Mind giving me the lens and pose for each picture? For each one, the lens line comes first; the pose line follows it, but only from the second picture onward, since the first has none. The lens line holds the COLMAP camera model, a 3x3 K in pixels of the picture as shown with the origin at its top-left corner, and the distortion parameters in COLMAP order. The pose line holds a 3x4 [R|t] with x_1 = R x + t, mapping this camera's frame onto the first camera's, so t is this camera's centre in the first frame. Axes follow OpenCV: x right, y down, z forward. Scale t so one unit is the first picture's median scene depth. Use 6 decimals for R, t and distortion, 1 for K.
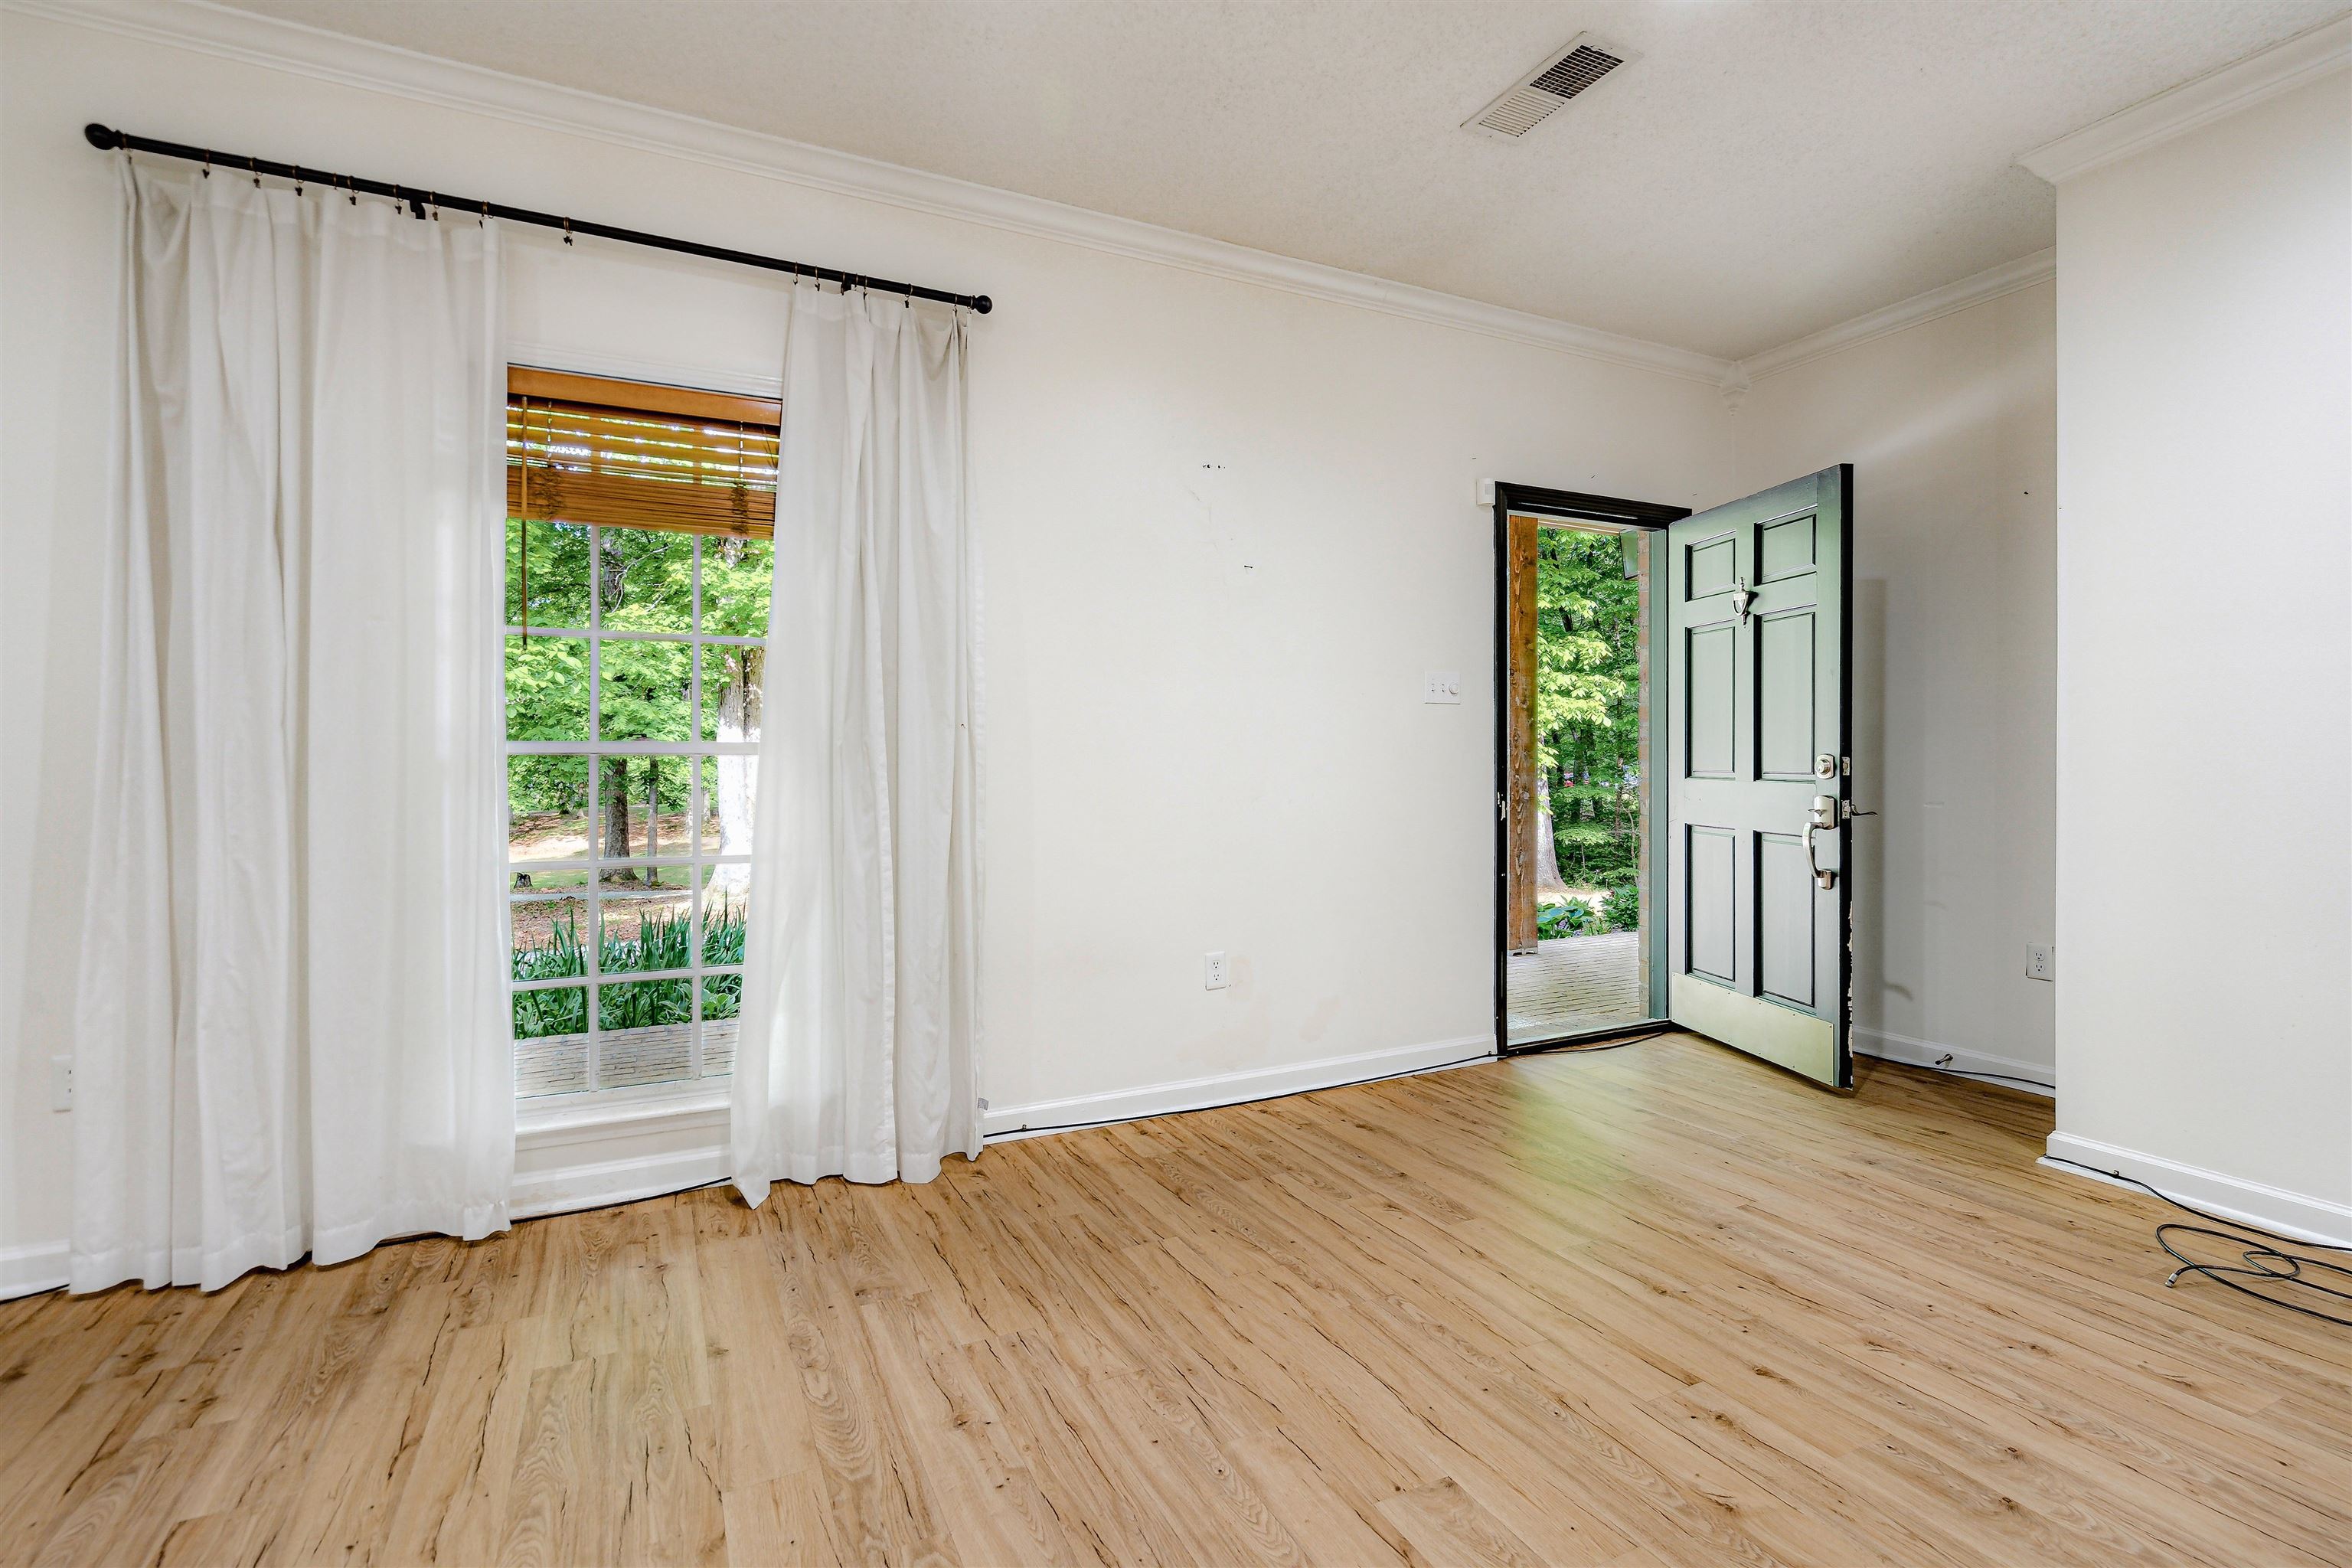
lens RADIAL K [[1073.2, 0, 1162.3], [0, 1073.2, 759.7], [0, 0, 1]] dist [-0.002007, -0.000732]
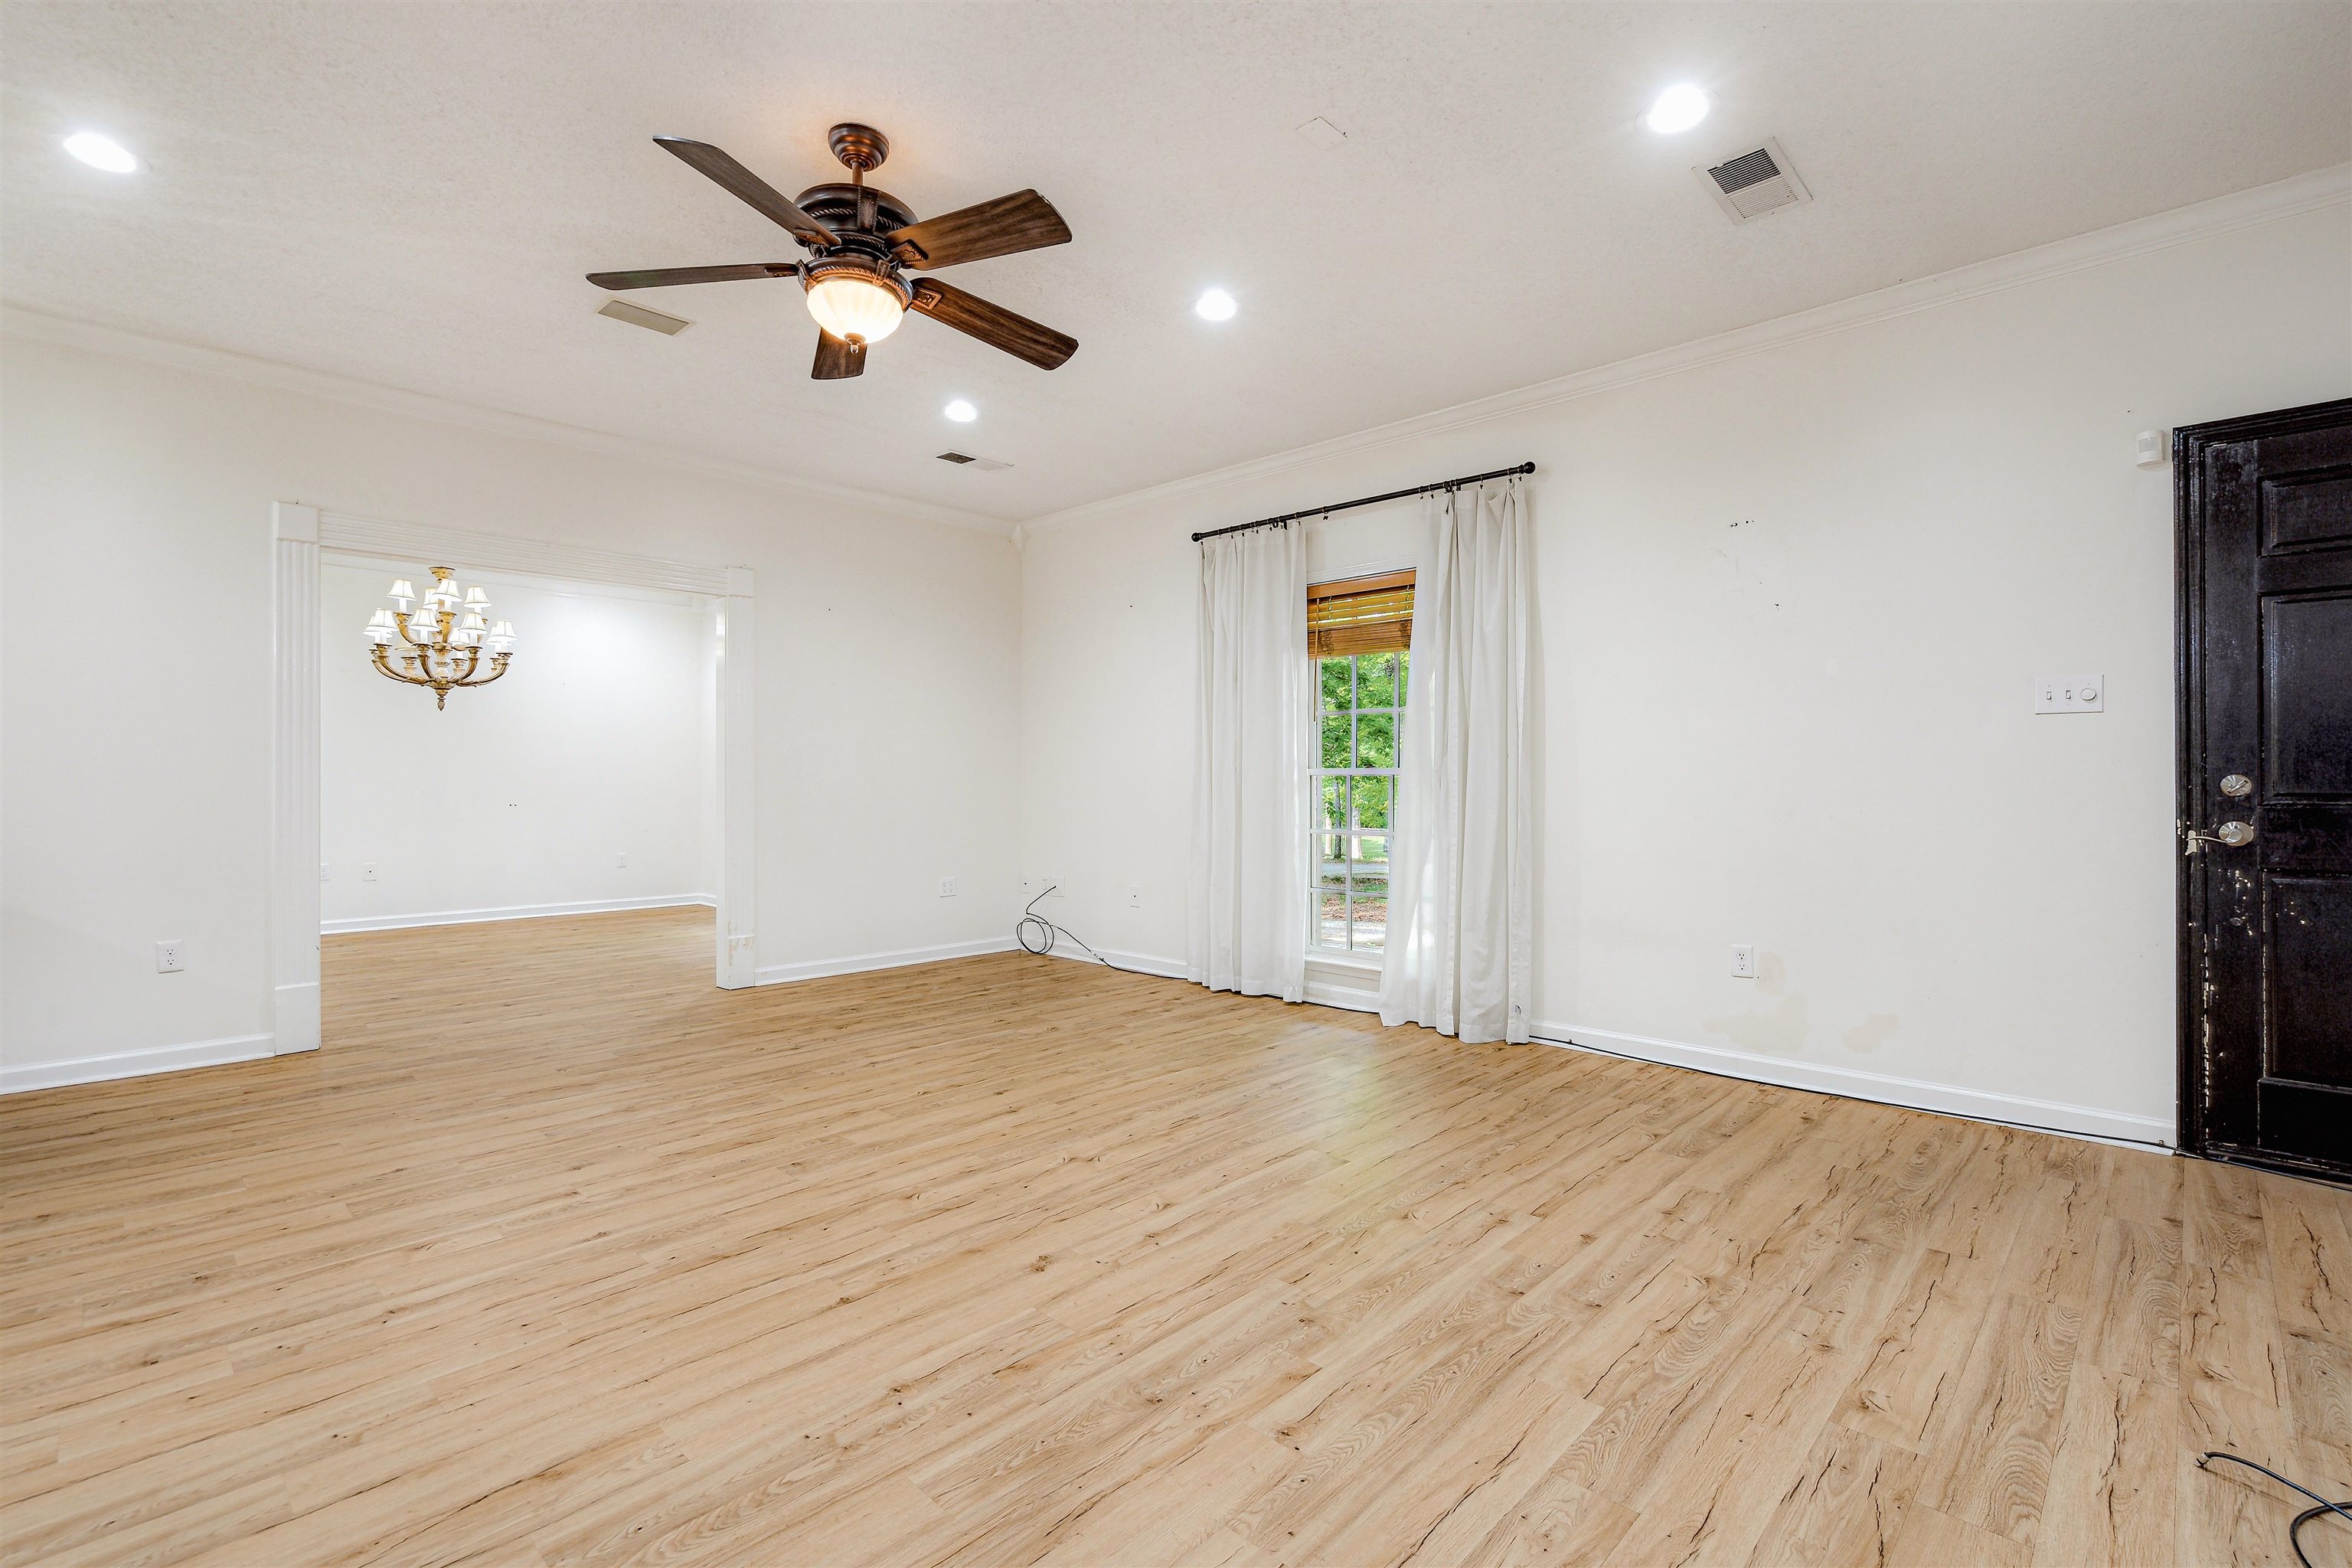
lens RADIAL K [[1073.2, 0, 1162.3], [0, 1073.2, 759.7], [0, 0, 1]] dist [-0.002007, -0.000732]
pose [[0.346535, -0.011862, -0.937962, 1.200176], [-0.000308, 0.999919, -0.012760, -0.006180], [0.938037, 0.004711, 0.346503, 0.023169]]
